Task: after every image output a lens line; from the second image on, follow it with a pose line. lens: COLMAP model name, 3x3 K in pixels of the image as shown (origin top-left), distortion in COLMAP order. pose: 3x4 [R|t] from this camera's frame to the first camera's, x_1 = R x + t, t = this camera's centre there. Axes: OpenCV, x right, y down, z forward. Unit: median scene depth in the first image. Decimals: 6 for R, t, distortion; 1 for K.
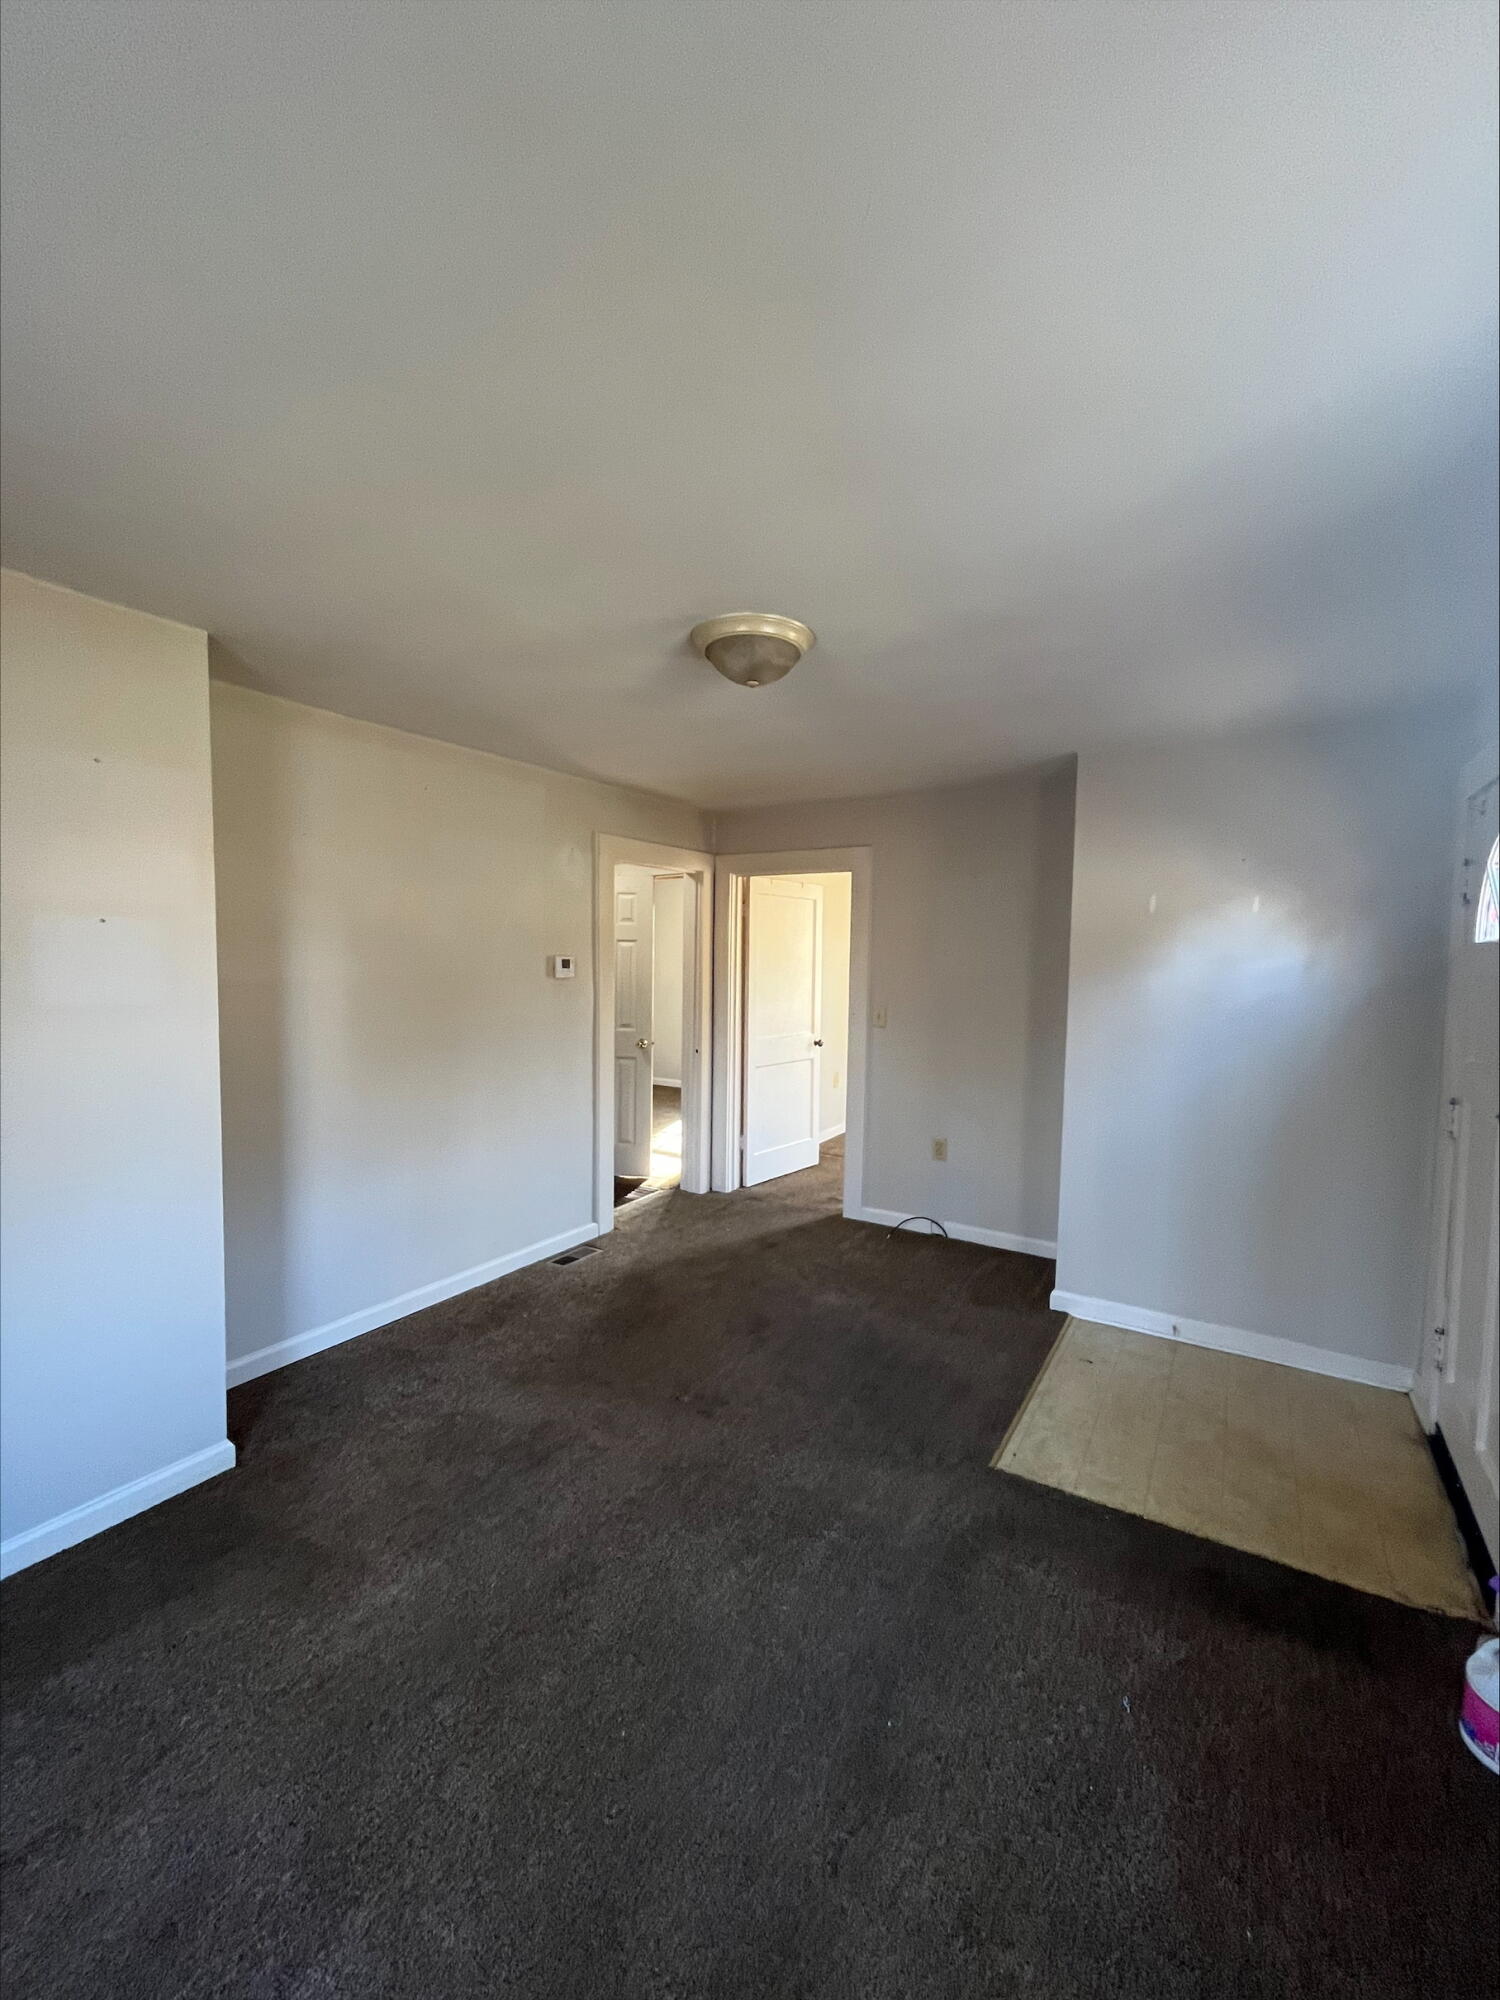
lens RADIAL K [[812.9, 0, 750.3], [0, 812.9, 999.5], [0, 0, 1]] dist [-0.002178, -0.000059]
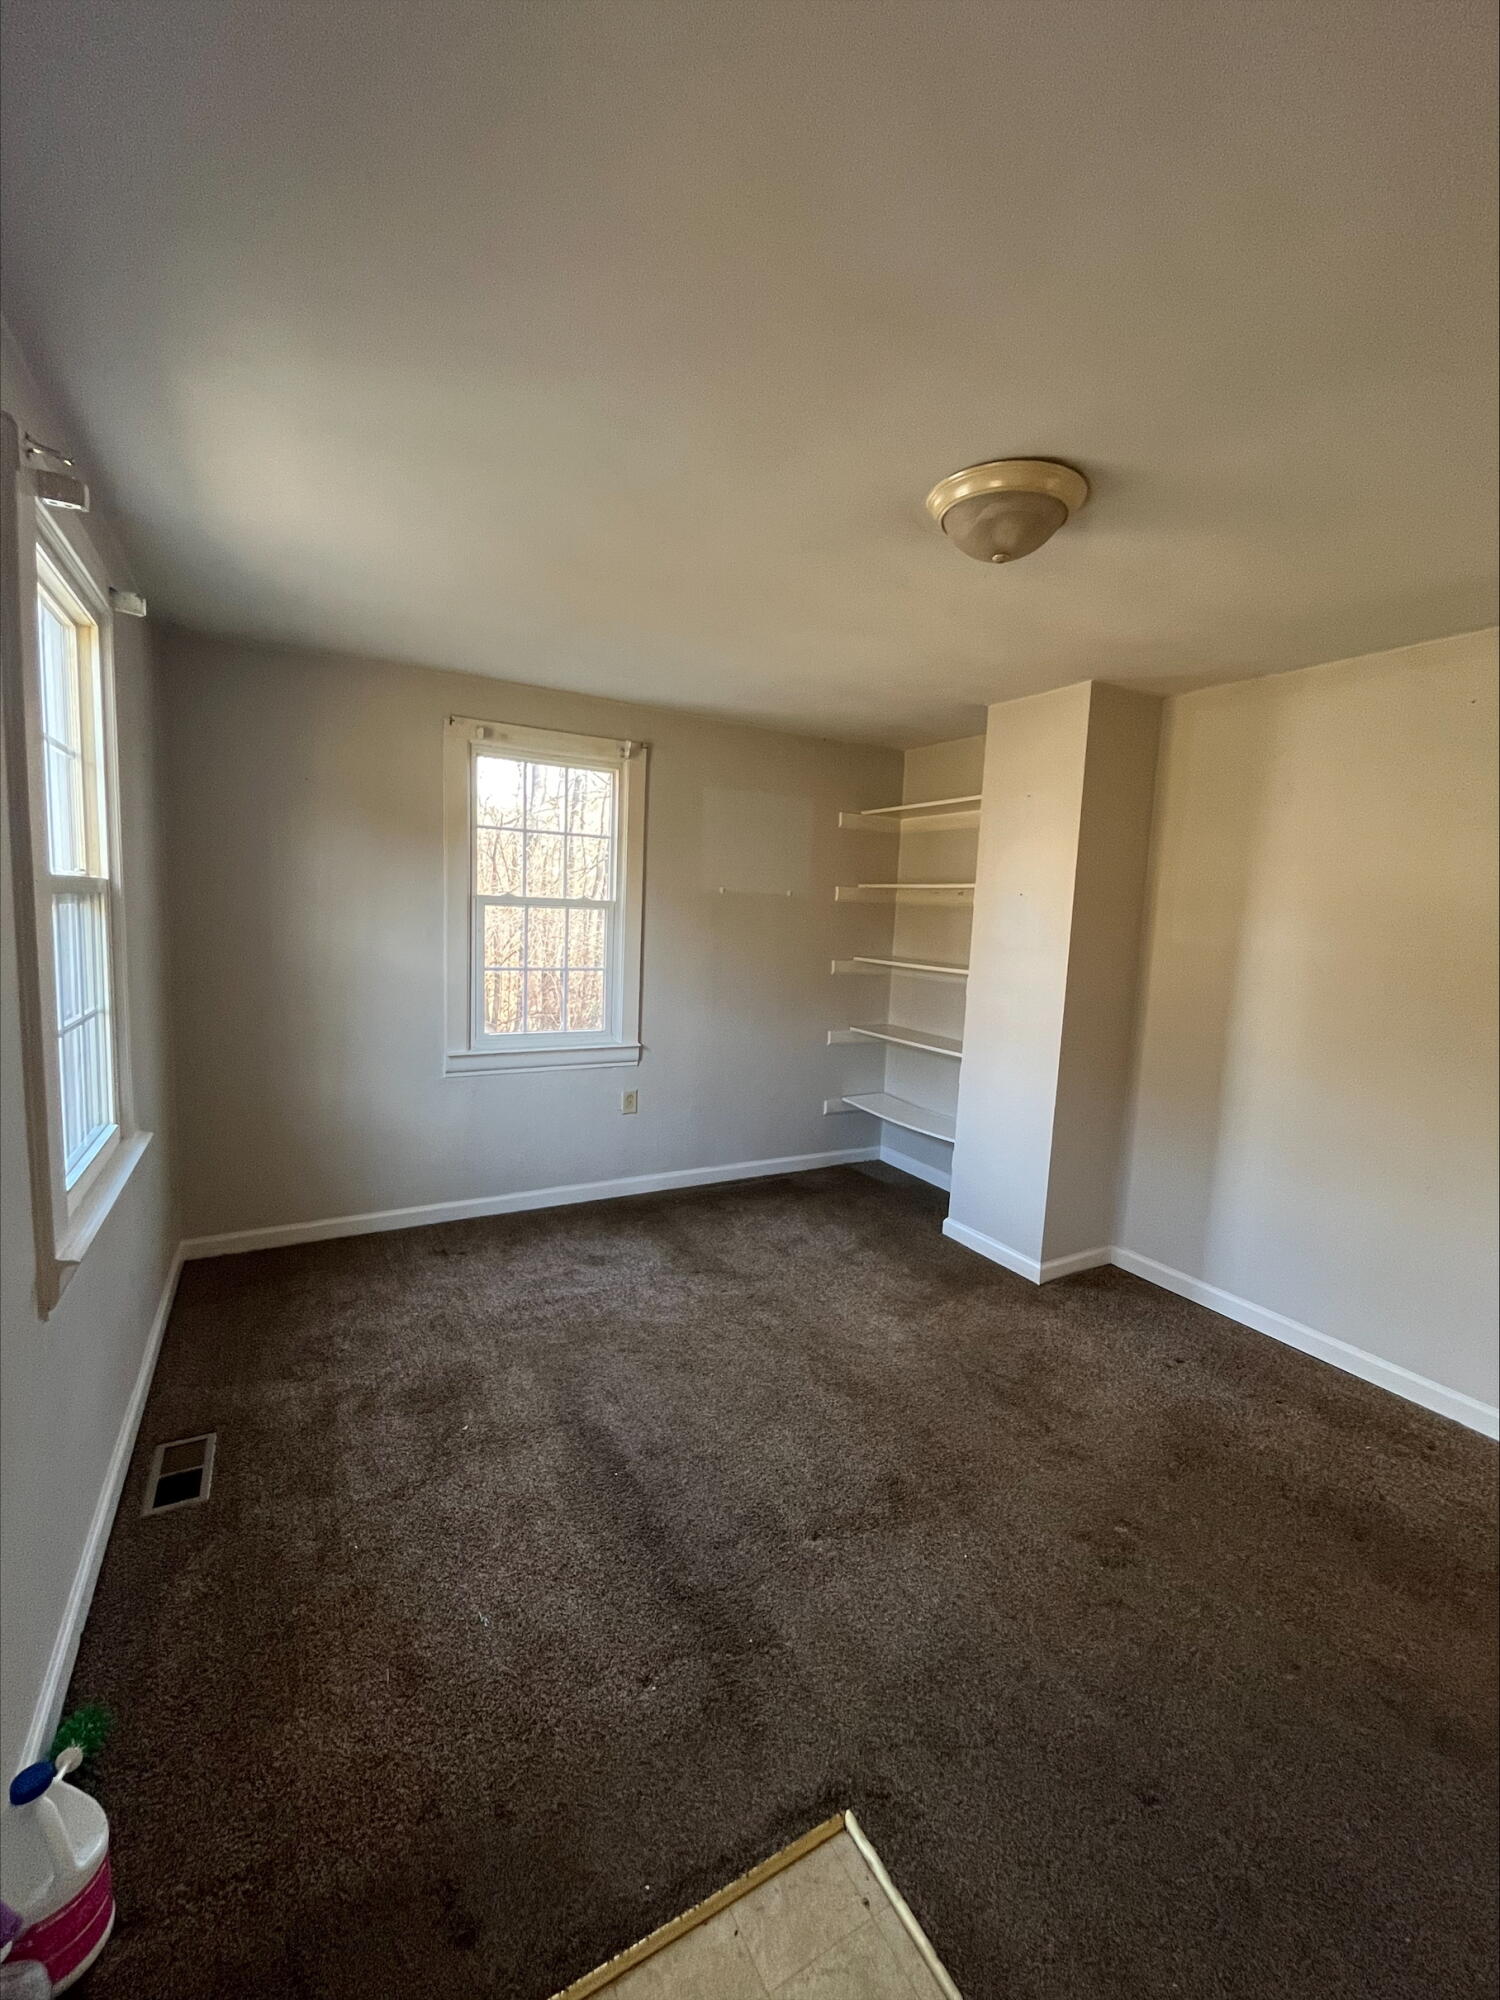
lens RADIAL K [[812.9, 0, 750.3], [0, 812.9, 999.5], [0, 0, 1]] dist [-0.002178, -0.000059]
pose [[-0.468349, 0.068067, -0.880918, 0.789638], [-0.091805, 0.987882, 0.125141, -0.038537], [0.878761, 0.139483, -0.456425, 1.129243]]
